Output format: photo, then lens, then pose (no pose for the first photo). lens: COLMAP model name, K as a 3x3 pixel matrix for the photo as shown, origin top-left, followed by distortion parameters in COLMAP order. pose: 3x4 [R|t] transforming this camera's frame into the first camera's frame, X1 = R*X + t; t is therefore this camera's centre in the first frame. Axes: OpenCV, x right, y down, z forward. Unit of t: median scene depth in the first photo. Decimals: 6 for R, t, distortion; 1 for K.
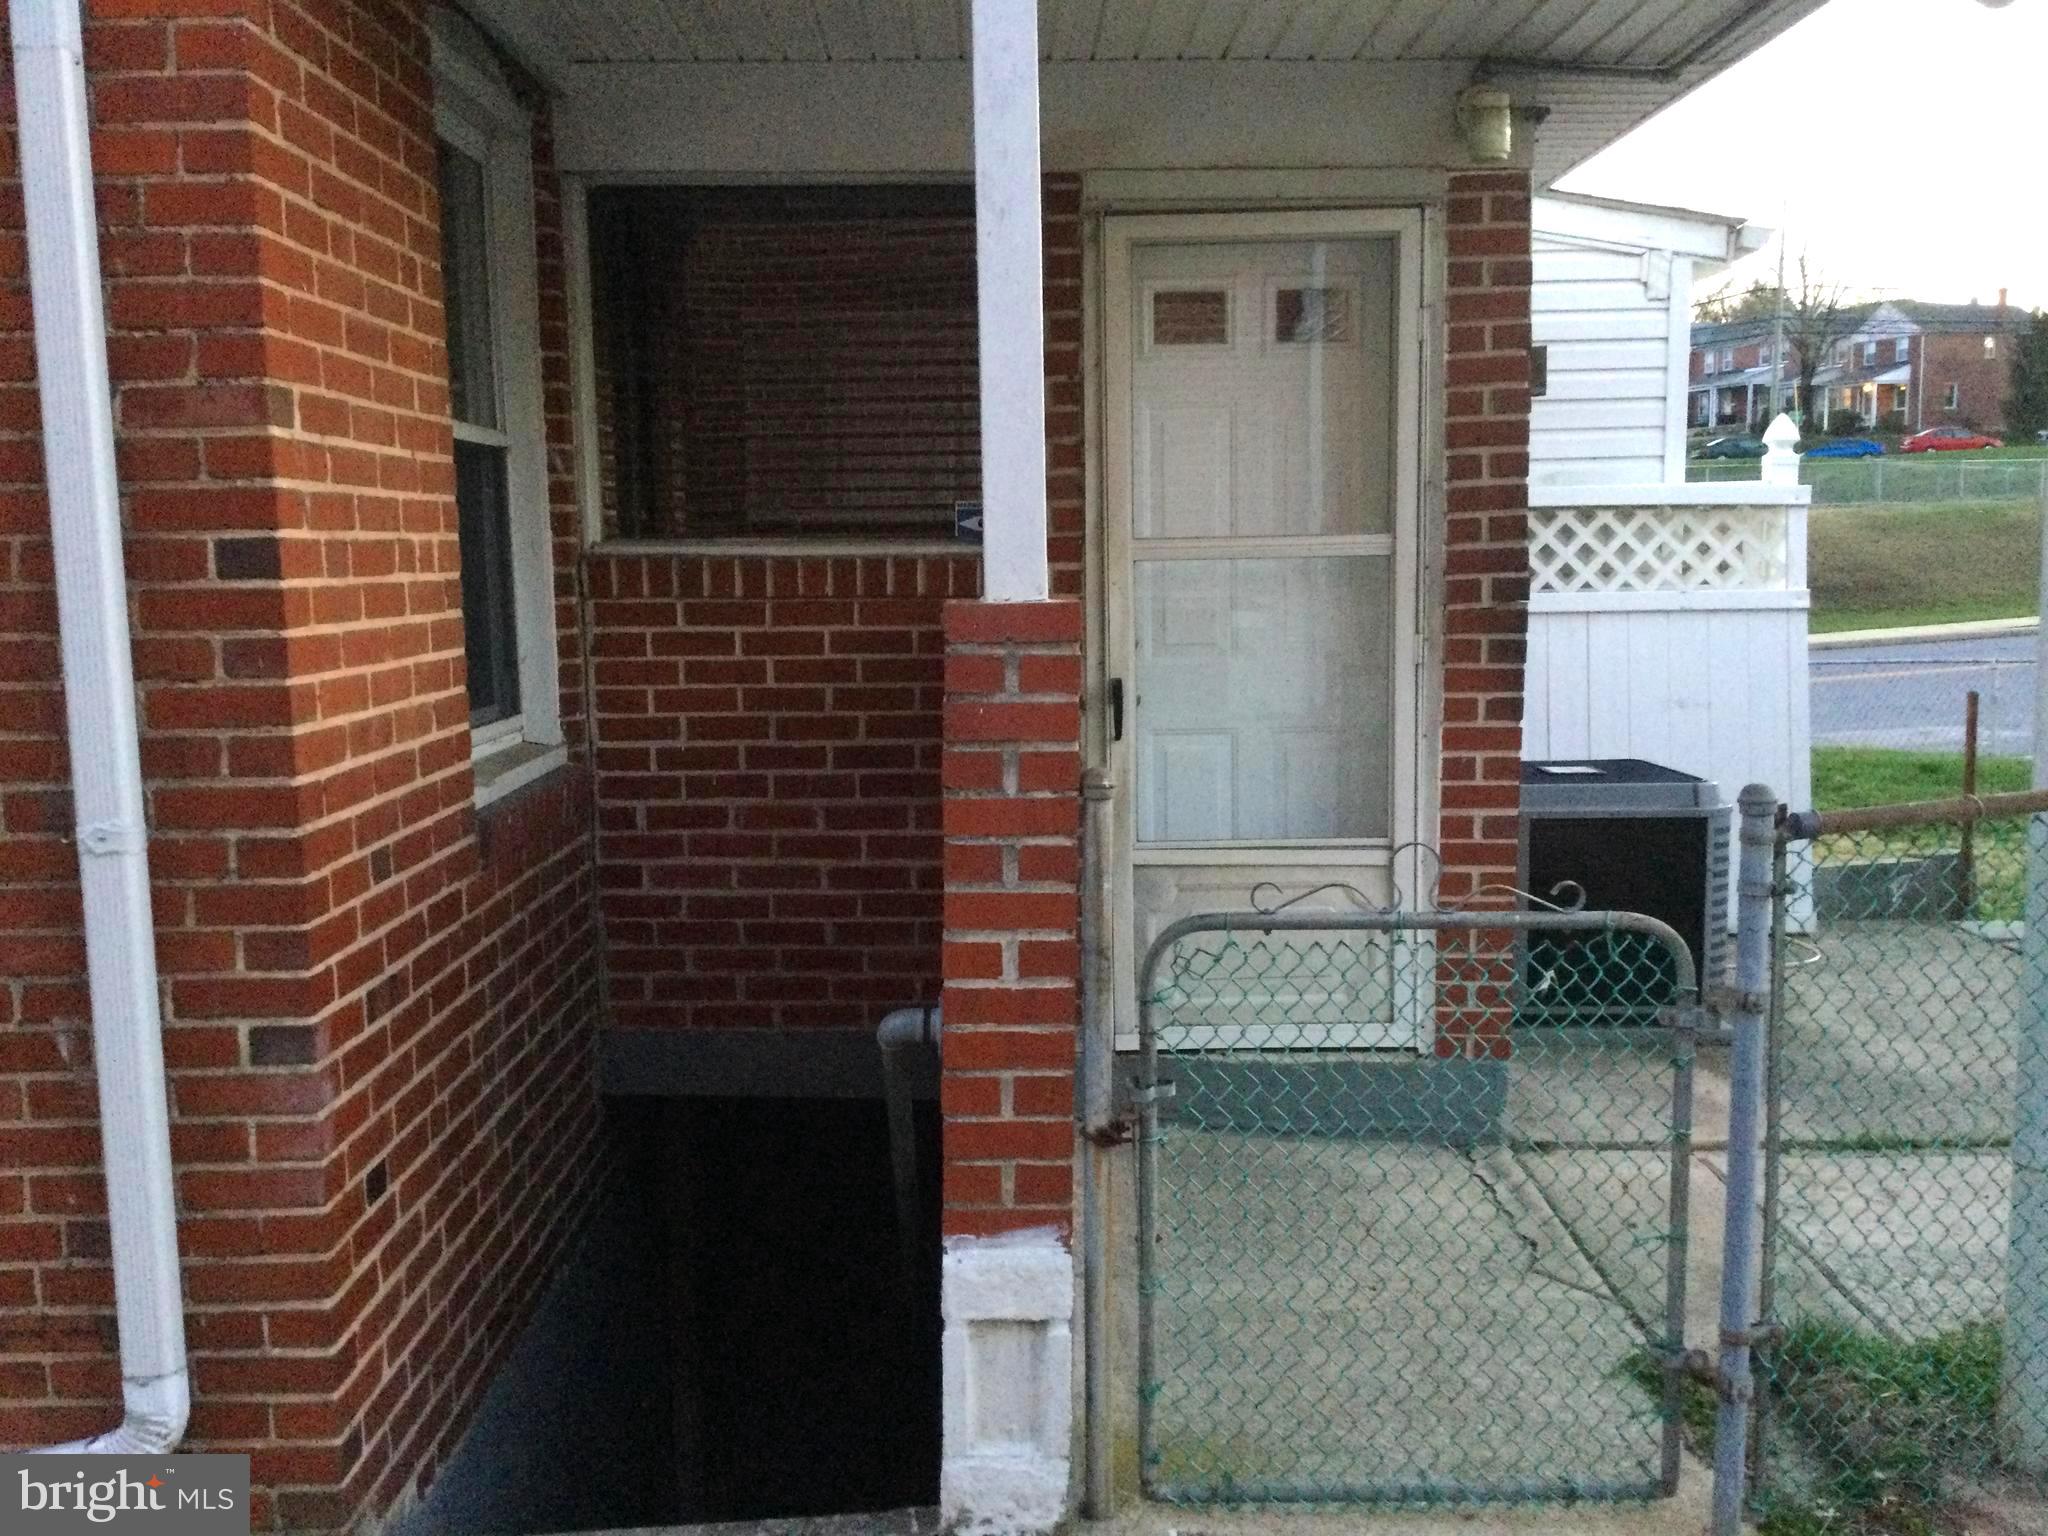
lens RADIAL K [[1864.1, 0, 998.7], [0, 1864.1, 773.3], [0, 0, 1]] dist [0.147212, -0.308171]
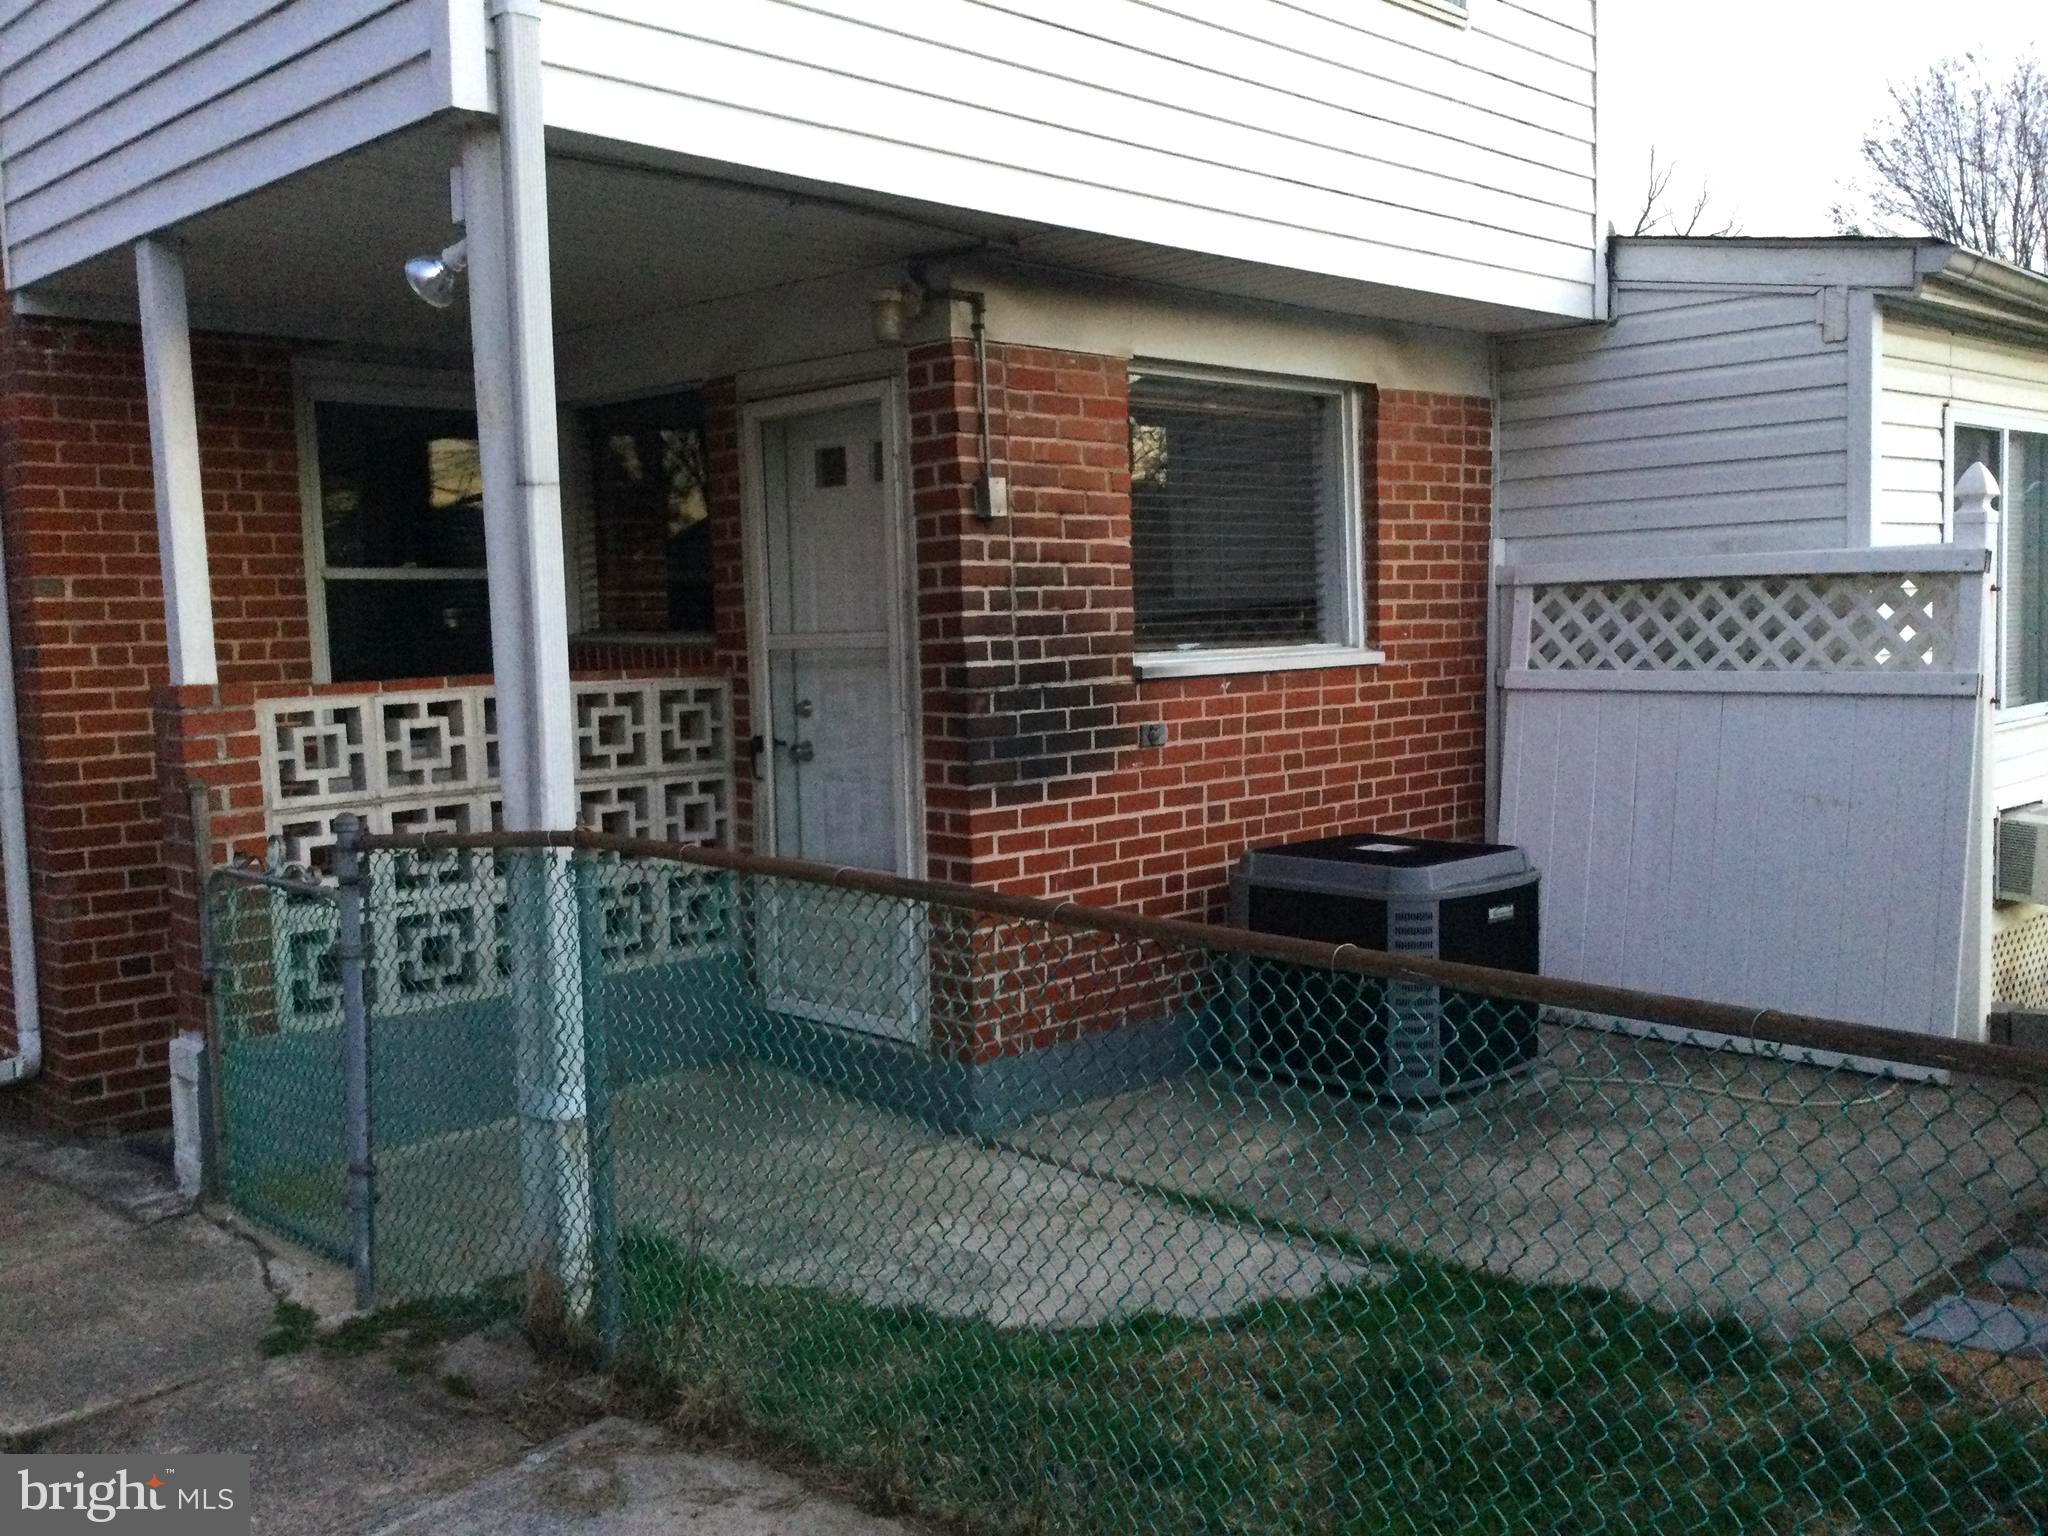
lens RADIAL K [[1864.1, 0, 998.7], [0, 1864.1, 773.3], [0, 0, 1]] dist [0.147212, -0.308171]
pose [[0.681382, 0.058245, -0.729606, 1.157041], [-0.071176, 0.997377, 0.013150, -0.052400], [0.728459, 0.042971, 0.683741, 0.189796]]
